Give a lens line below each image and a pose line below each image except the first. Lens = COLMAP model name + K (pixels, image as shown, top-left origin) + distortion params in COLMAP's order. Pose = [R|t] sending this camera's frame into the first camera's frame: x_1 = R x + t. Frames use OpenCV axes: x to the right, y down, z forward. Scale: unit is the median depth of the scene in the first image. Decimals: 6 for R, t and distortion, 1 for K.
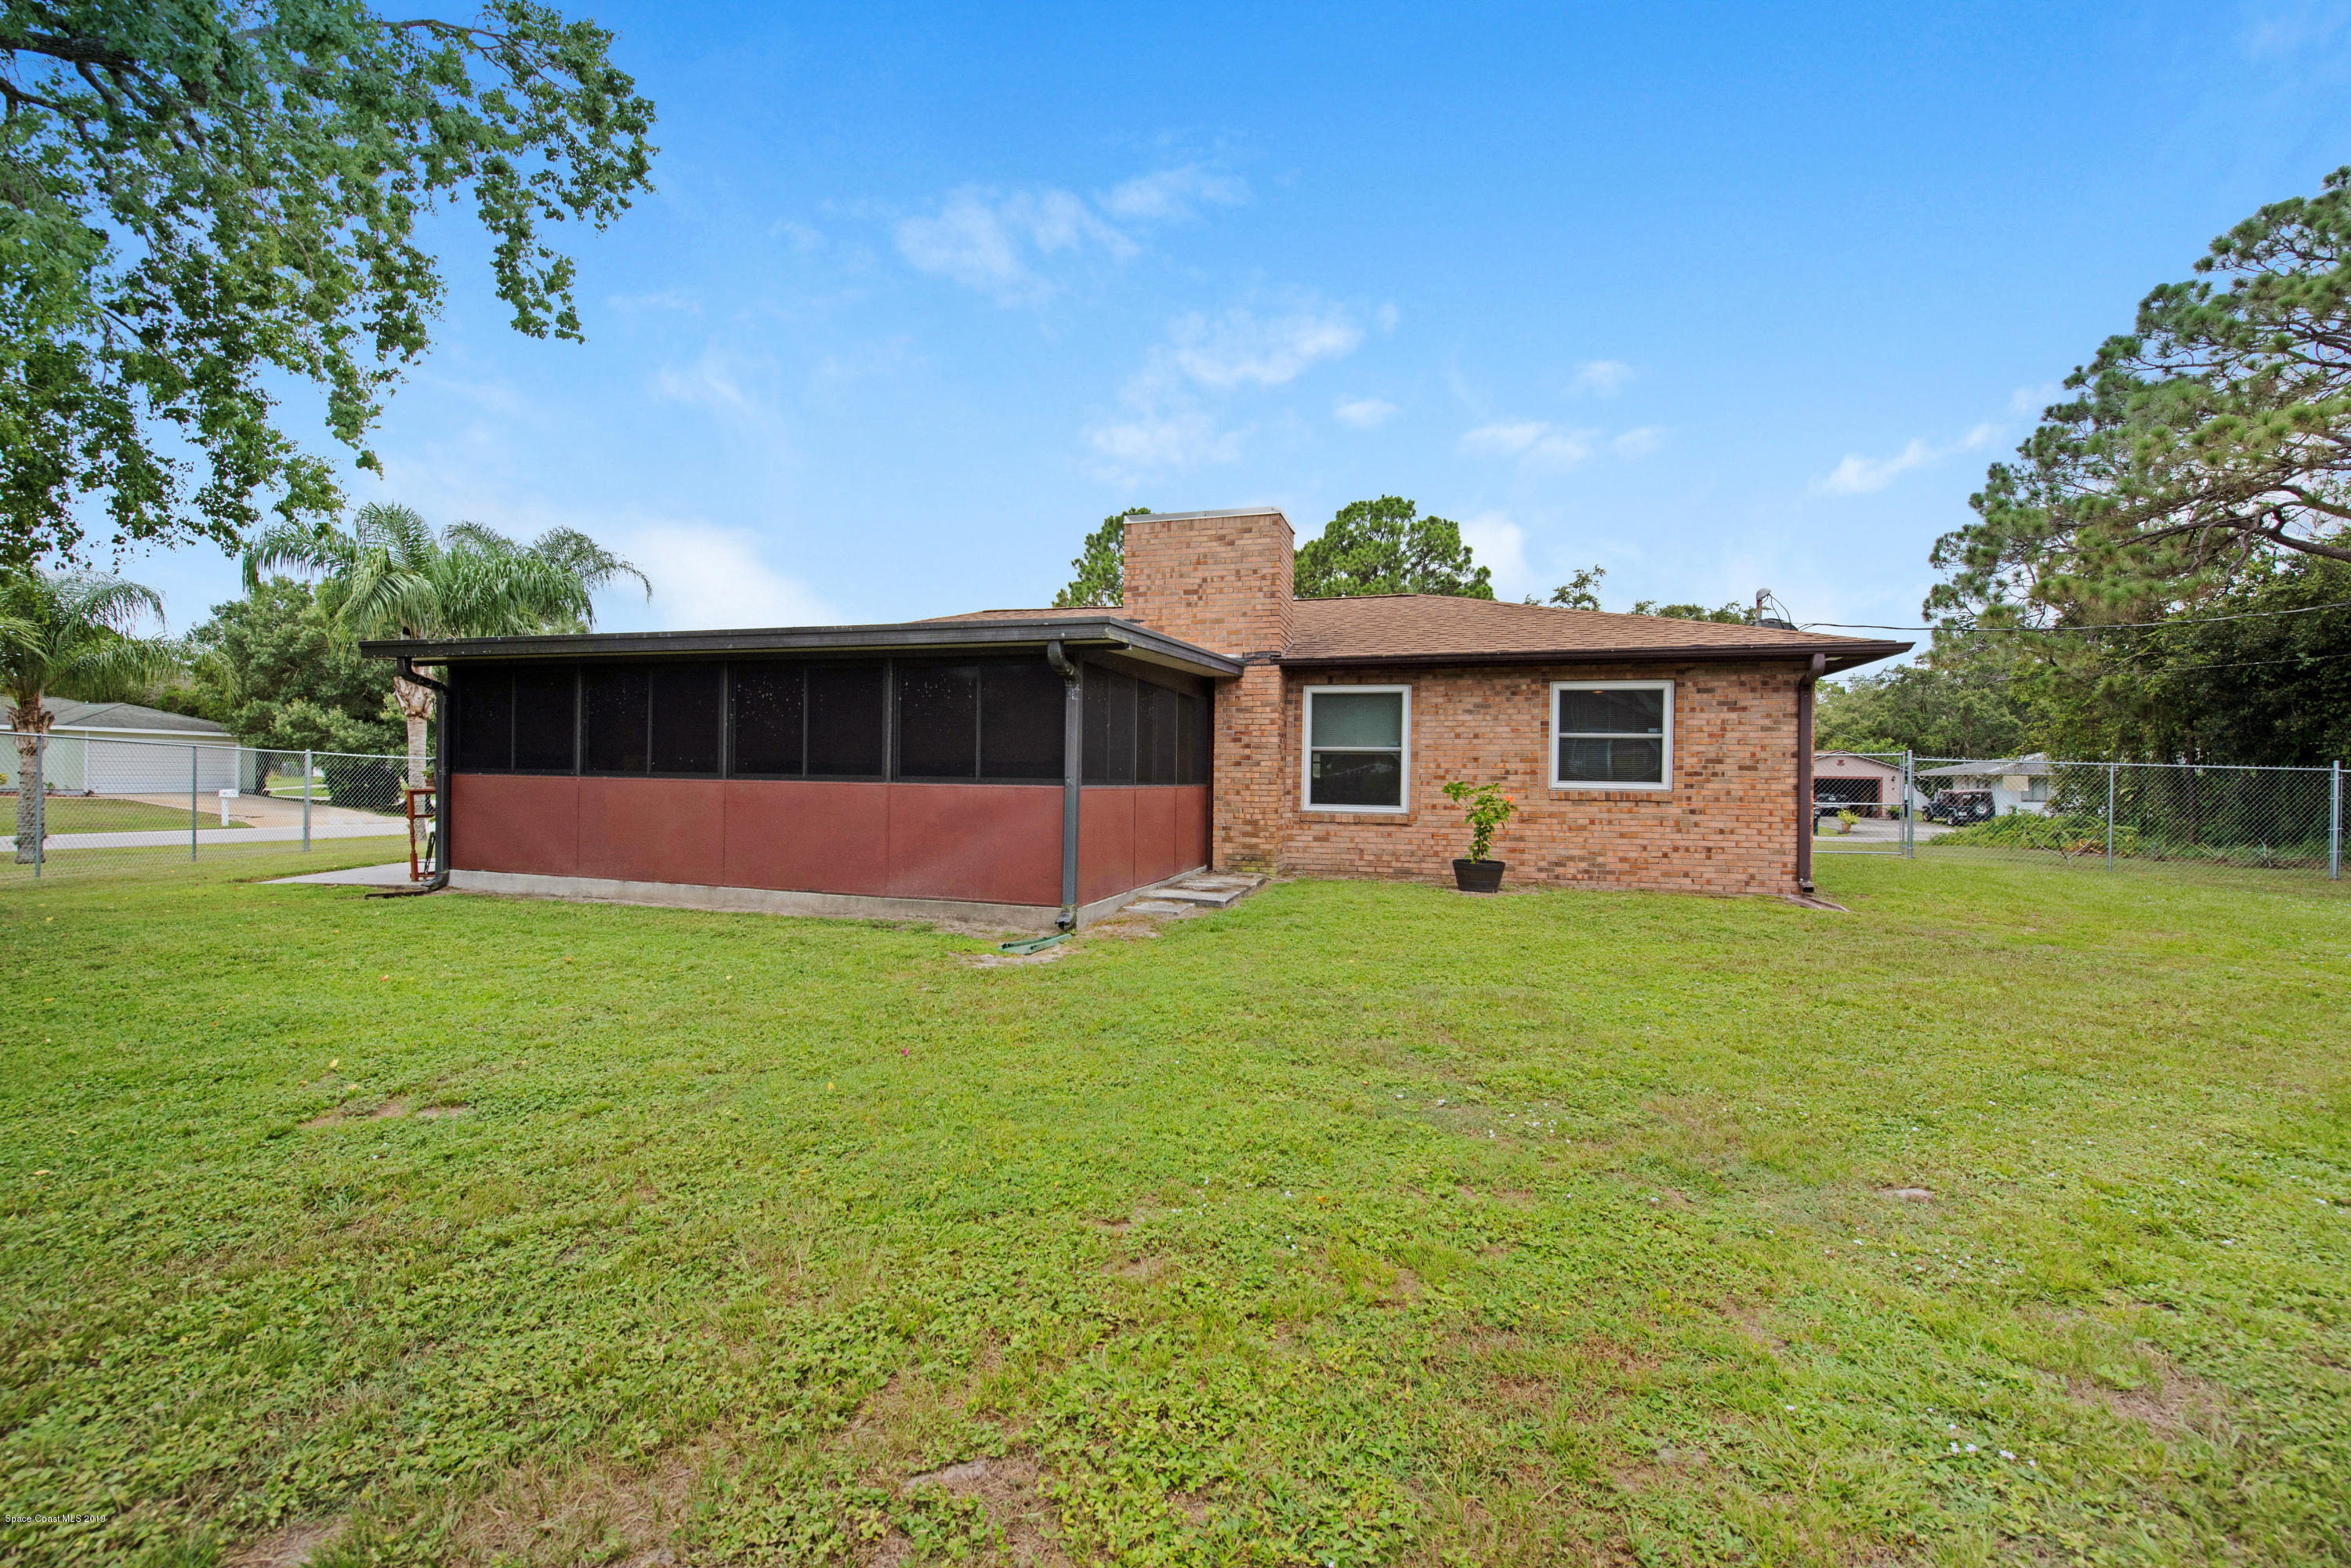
lens RADIAL K [[952.5, 0, 1175.5], [0, 952.5, 784.0], [0, 0, 1]] dist [-0.011159, -0.000095]
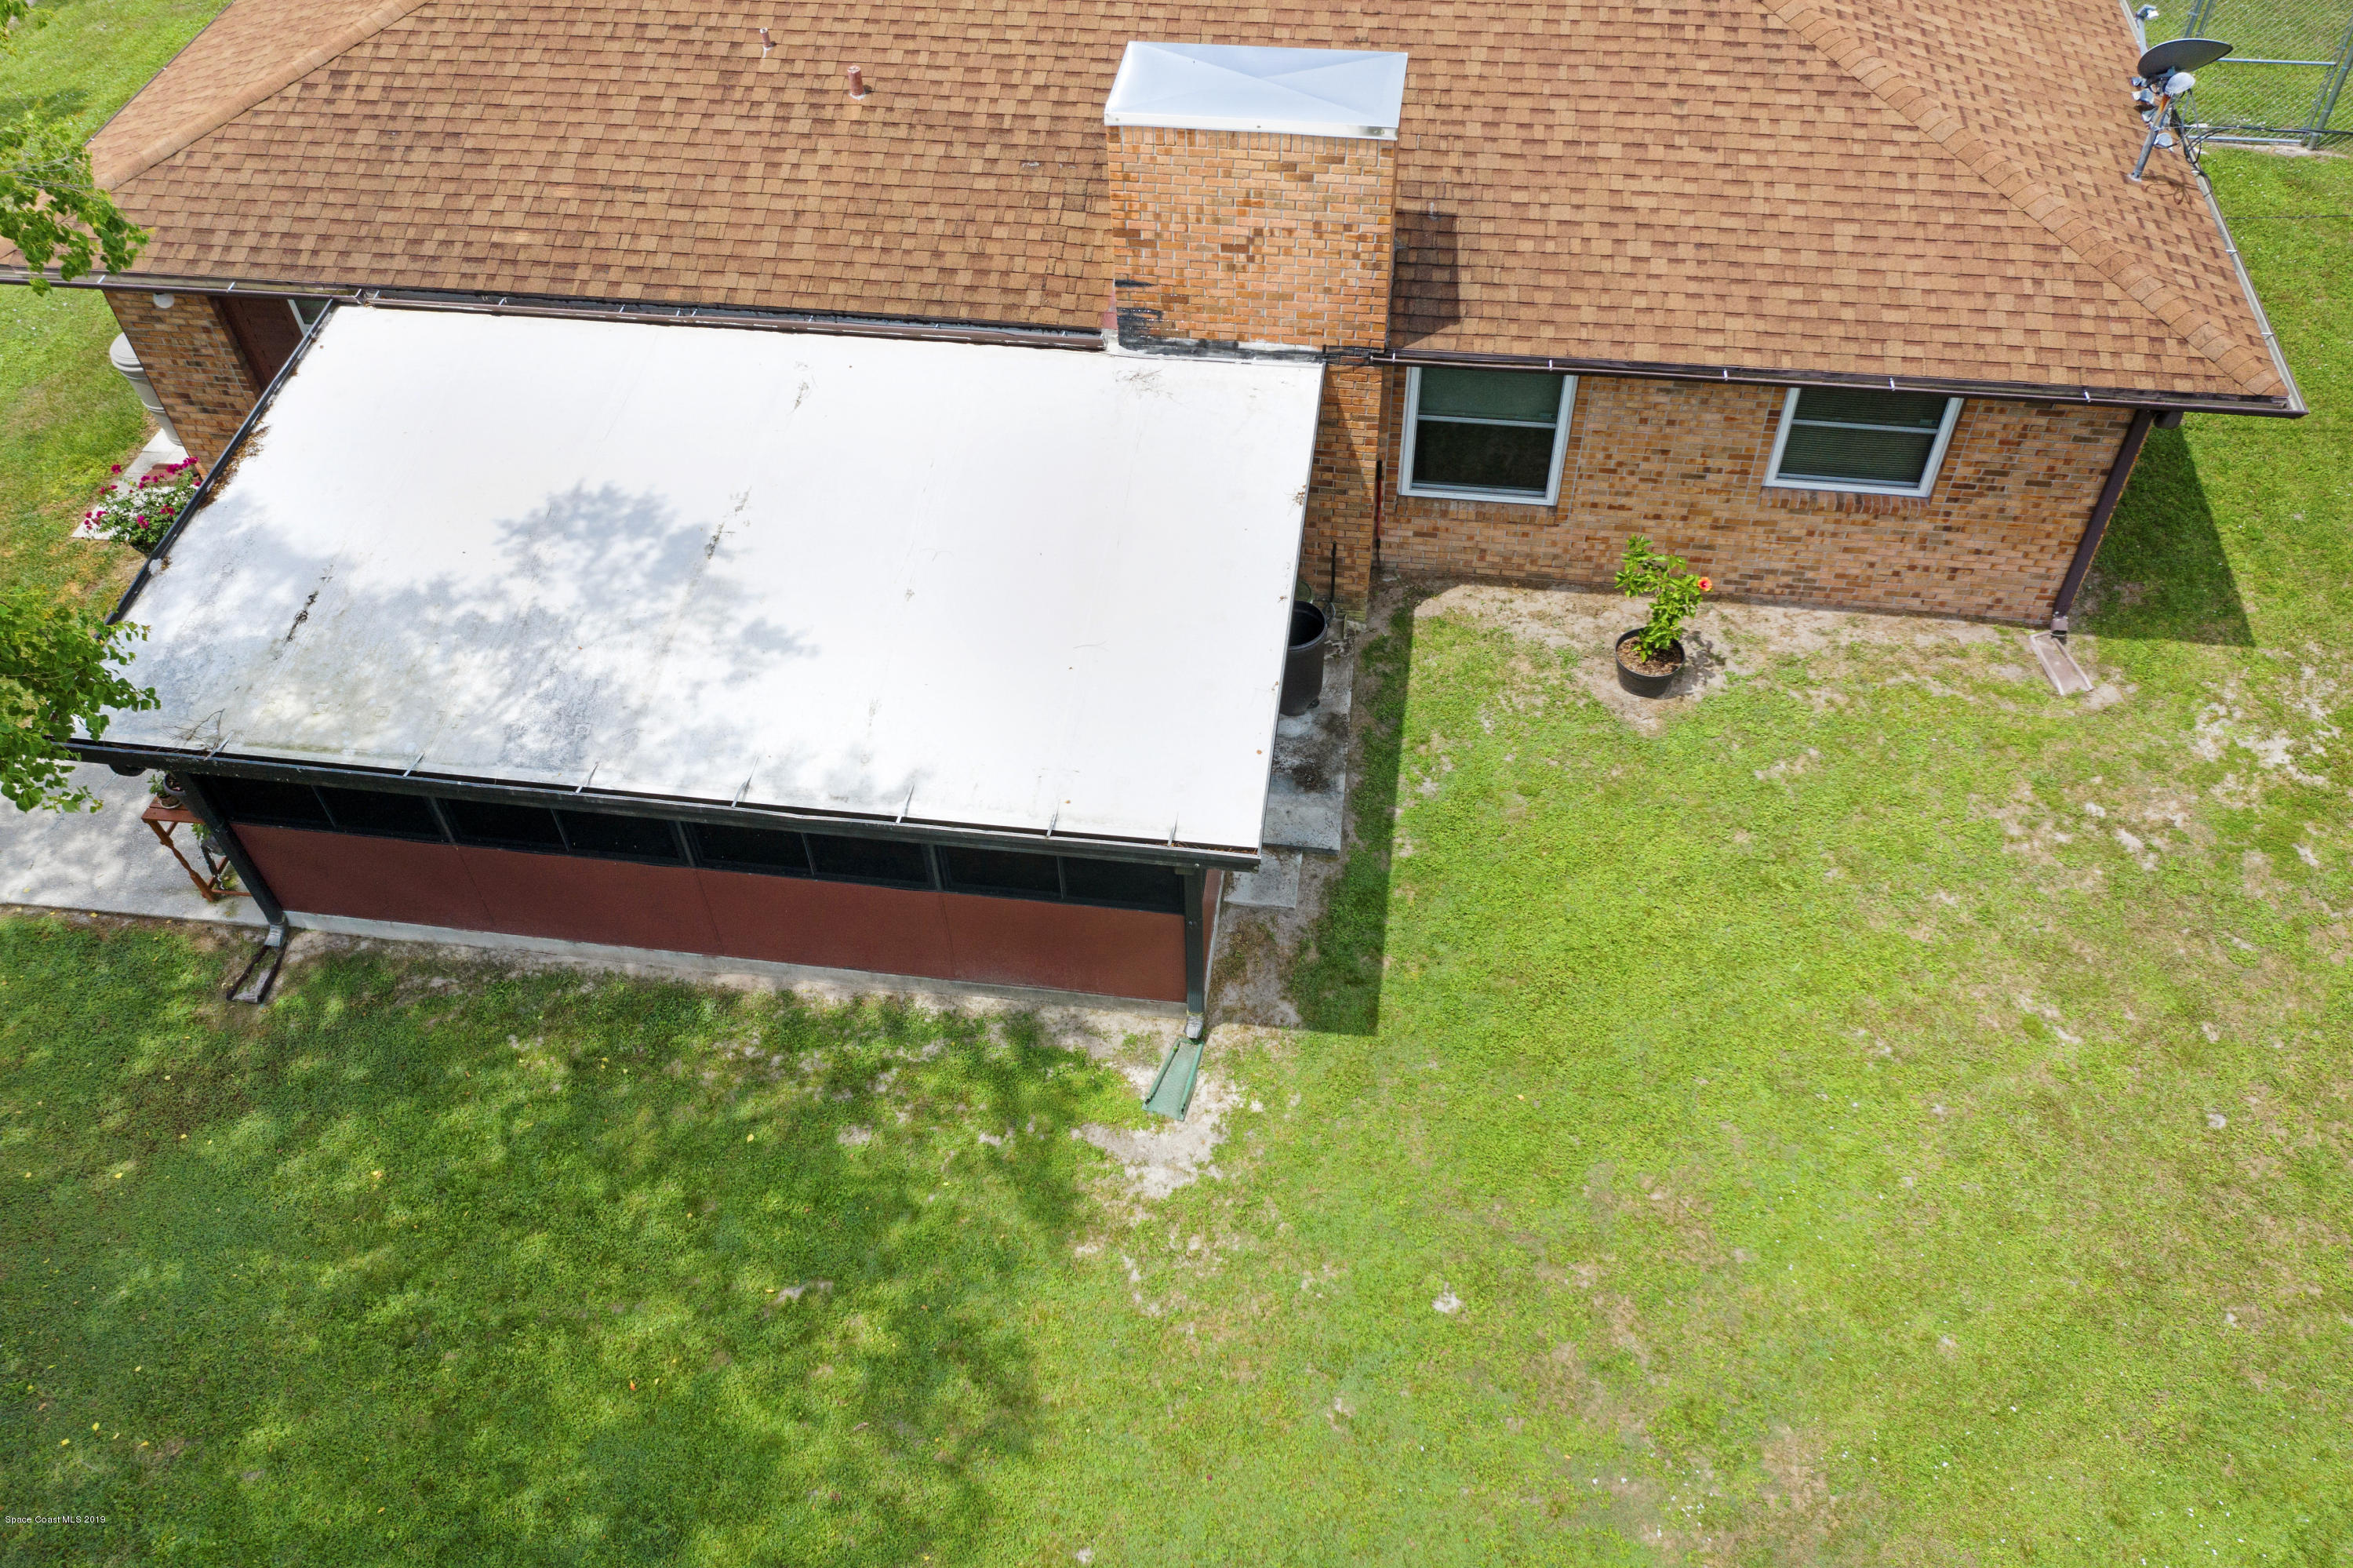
lens RADIAL K [[1838.0, 0, 1176.5], [0, 1838.0, 784.0], [0, 0, 1]] dist [-0.014668, 0.002330]
pose [[0.988616, -0.133756, 0.068899, -0.148689], [0.038577, 0.667957, 0.743199, -0.869867], [-0.145429, -0.732081, 0.665513, 0.021022]]
